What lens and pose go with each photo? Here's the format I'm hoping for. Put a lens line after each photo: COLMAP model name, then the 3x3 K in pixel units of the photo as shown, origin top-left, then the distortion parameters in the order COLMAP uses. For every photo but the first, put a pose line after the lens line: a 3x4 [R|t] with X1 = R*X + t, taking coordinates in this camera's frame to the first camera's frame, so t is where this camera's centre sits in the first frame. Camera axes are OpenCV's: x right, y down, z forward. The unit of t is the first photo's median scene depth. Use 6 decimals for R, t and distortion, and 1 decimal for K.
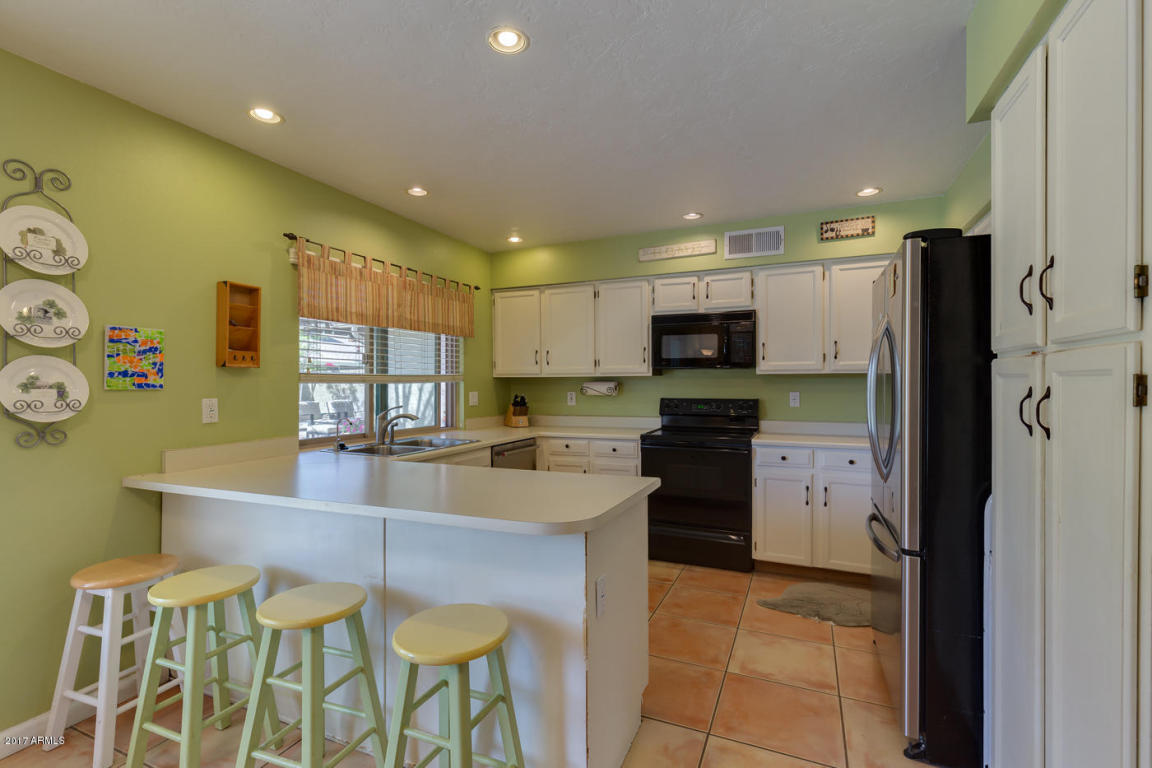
lens RADIAL K [[528.3, 0, 569.5], [0, 528.3, 382.4], [0, 0, 1]] dist [0.001787, -0.000428]
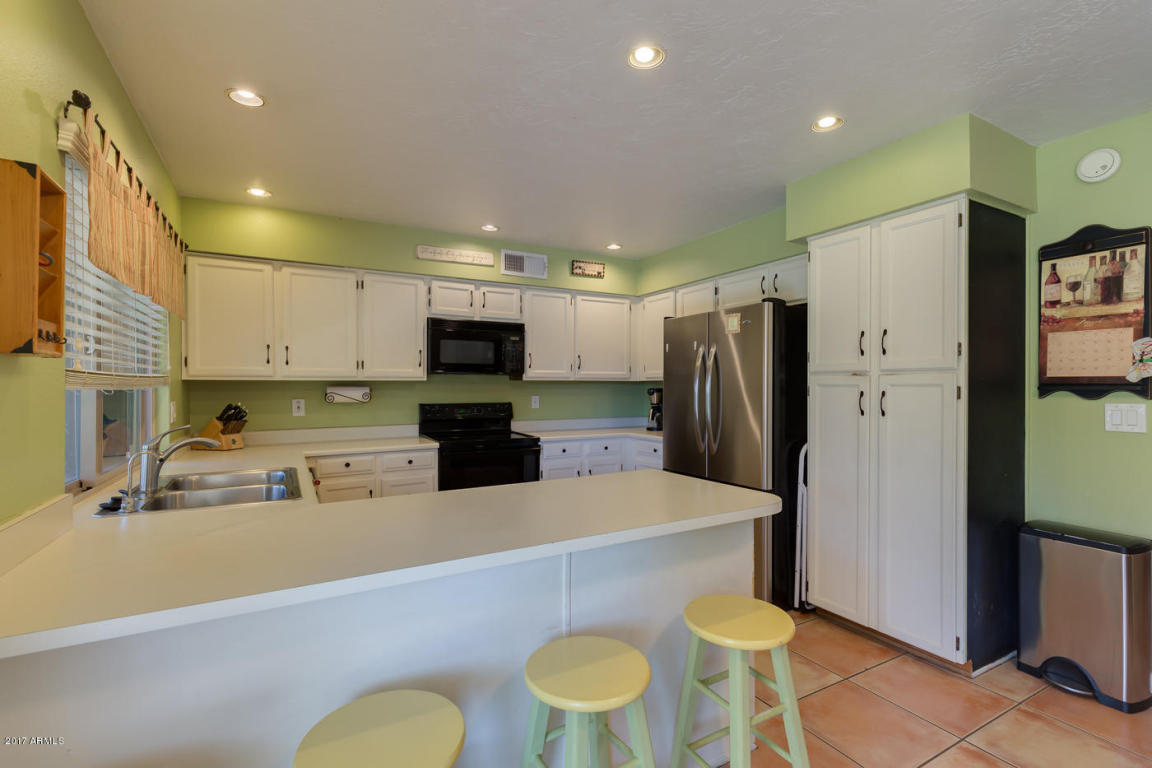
lens RADIAL K [[528.3, 0, 582.7], [0, 528.3, 385.7], [0, 0, 1]] dist [0.001787, -0.000428]
pose [[0.583849, 0.004255, 0.811851, -0.506909], [-0.001417, 0.999990, -0.004221, 0.000298], [-0.811861, 0.001314, 0.583849, 0.243395]]
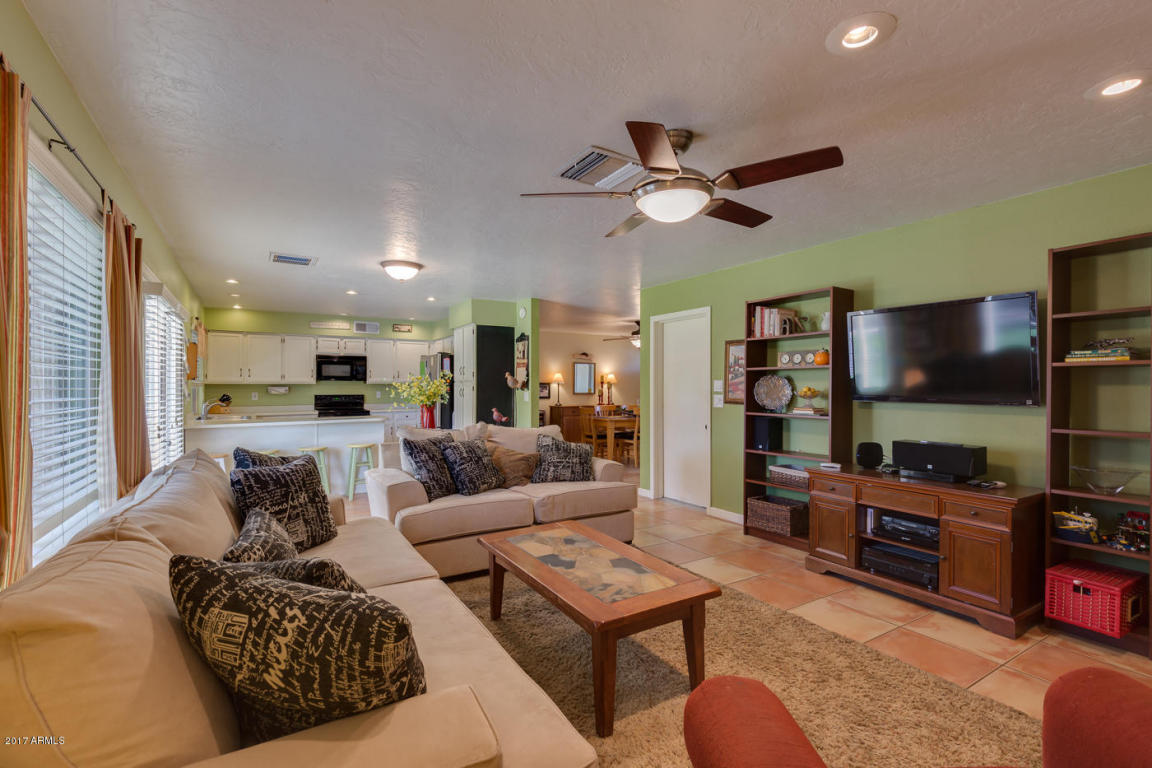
lens RADIAL K [[528.3, 0, 580.5], [0, 528.3, 387.9], [0, 0, 1]] dist [0.001787, -0.000428]
pose [[0.545568, 0.001109, 0.838066, -1.127908], [0.000355, 0.999999, -0.001555, 0.007768], [-0.838066, 0.001146, 0.545567, -1.105624]]
